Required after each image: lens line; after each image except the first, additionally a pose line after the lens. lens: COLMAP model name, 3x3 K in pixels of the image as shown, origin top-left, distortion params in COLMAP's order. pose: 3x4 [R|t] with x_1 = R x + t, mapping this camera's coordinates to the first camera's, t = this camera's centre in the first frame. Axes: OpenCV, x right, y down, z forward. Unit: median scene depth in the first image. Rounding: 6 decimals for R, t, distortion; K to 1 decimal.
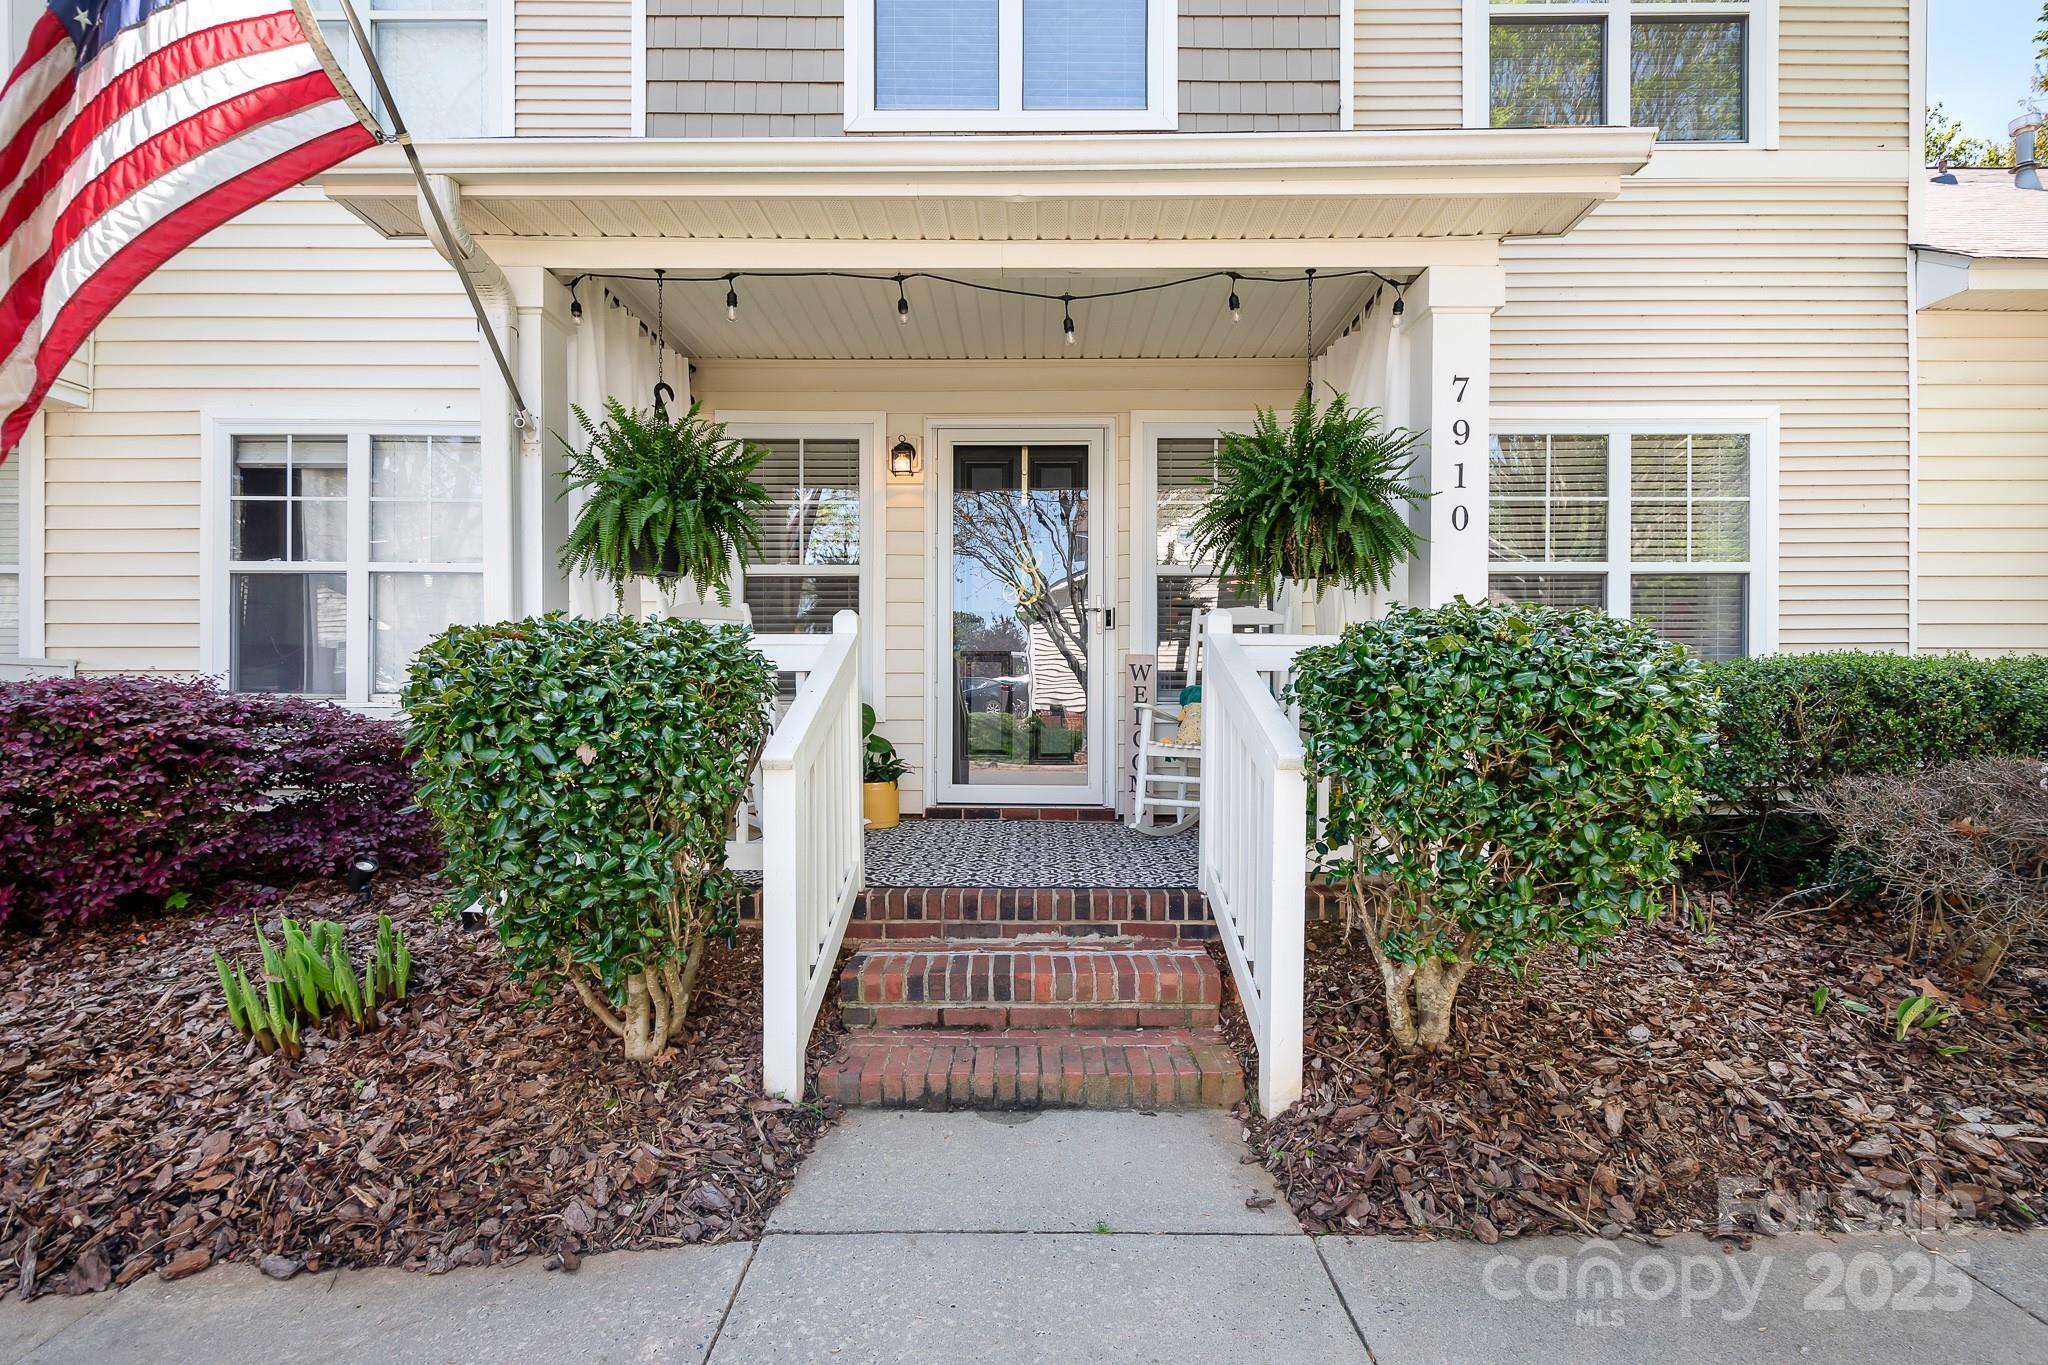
lens RADIAL K [[950.1, 0, 1039.6], [0, 950.1, 674.4], [0, 0, 1]] dist [0.014904, -0.011498]
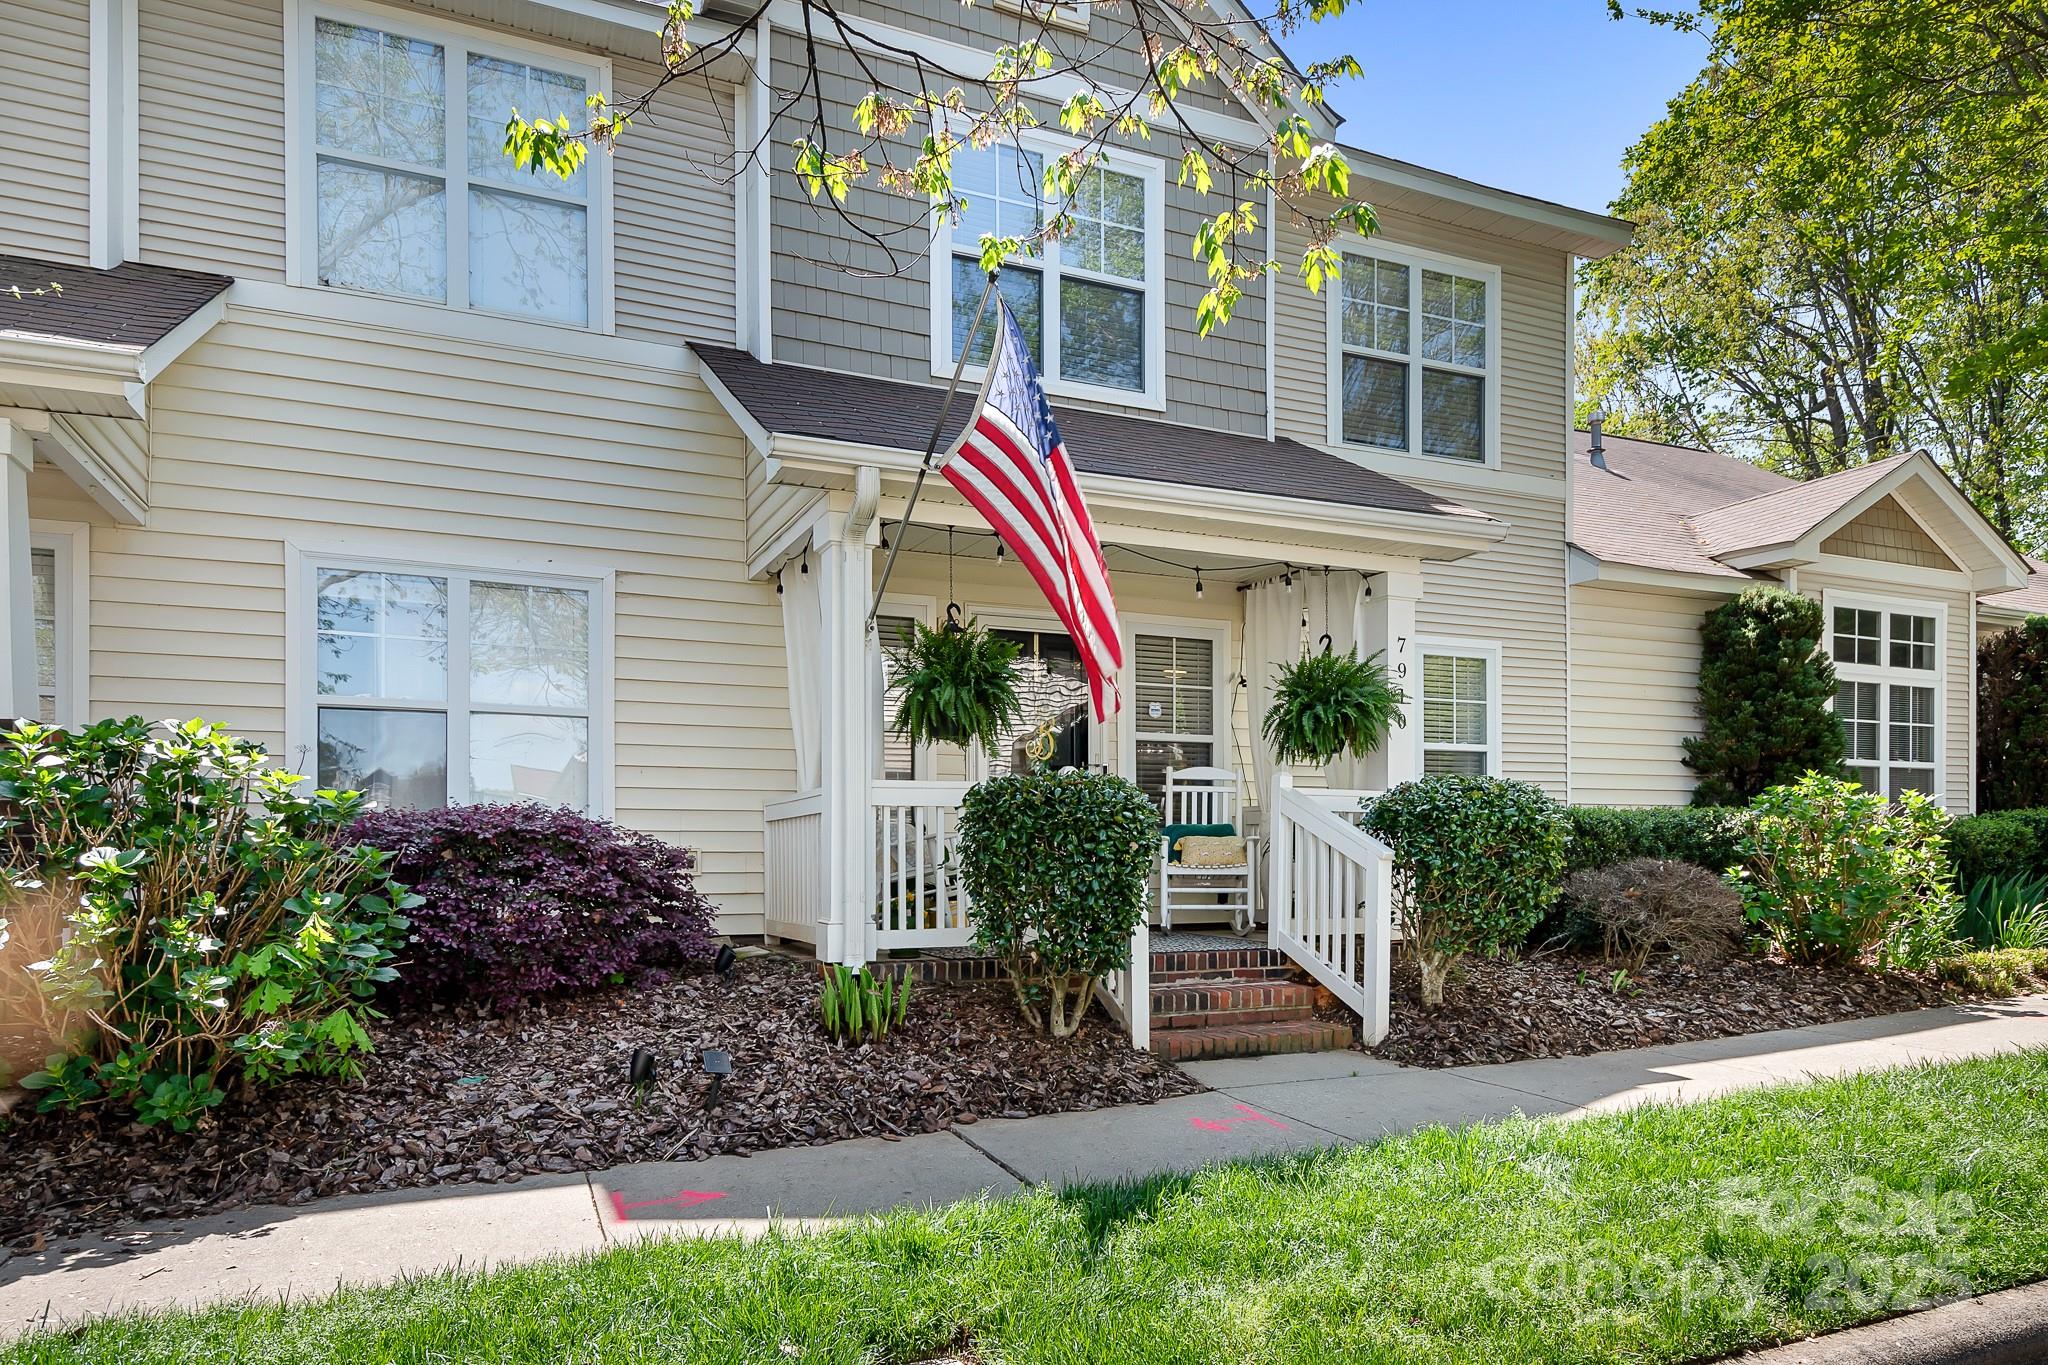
lens RADIAL K [[1262.3, 0, 1023.6], [0, 1262.3, 812.1], [0, 0, 1]] dist [0.002074, -0.000023]
pose [[0.915981, 0.010668, 0.401080, -1.185948], [-0.003233, 0.999810, -0.019208, 0.045745], [-0.401208, 0.016297, 0.915842, -0.860249]]
